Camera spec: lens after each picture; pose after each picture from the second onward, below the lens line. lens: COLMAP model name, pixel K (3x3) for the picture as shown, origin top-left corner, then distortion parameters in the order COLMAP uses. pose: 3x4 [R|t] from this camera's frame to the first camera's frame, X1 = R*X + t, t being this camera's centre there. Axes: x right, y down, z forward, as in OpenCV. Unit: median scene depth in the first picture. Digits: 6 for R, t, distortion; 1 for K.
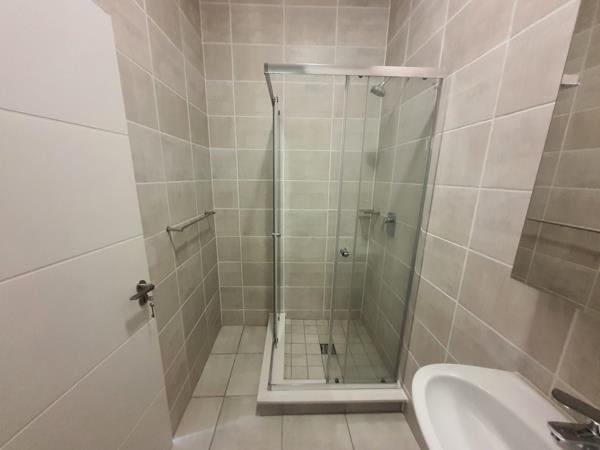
lens RADIAL K [[234.1, 0, 299.6], [0, 234.1, 234.3], [0, 0, 1]] dist [-0.000477, -0.000073]
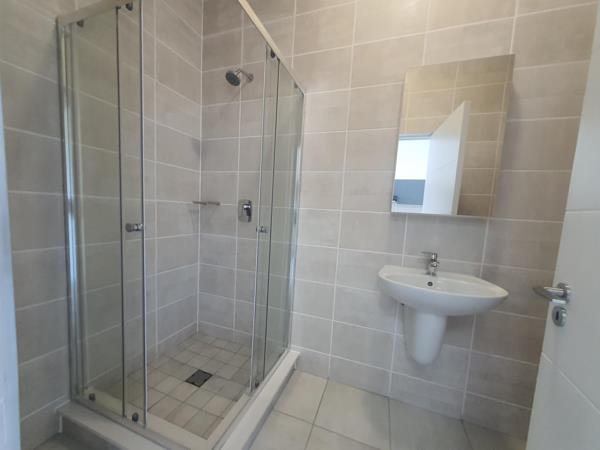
lens RADIAL K [[234.1, 0, 299.6], [0, 234.1, 234.3], [0, 0, 1]] dist [-0.000477, -0.000073]
pose [[0.387785, -0.089435, 0.917401, -0.468349], [0.176441, 0.984080, 0.021354, 0.078159], [-0.904705, 0.153586, 0.397392, 0.371811]]
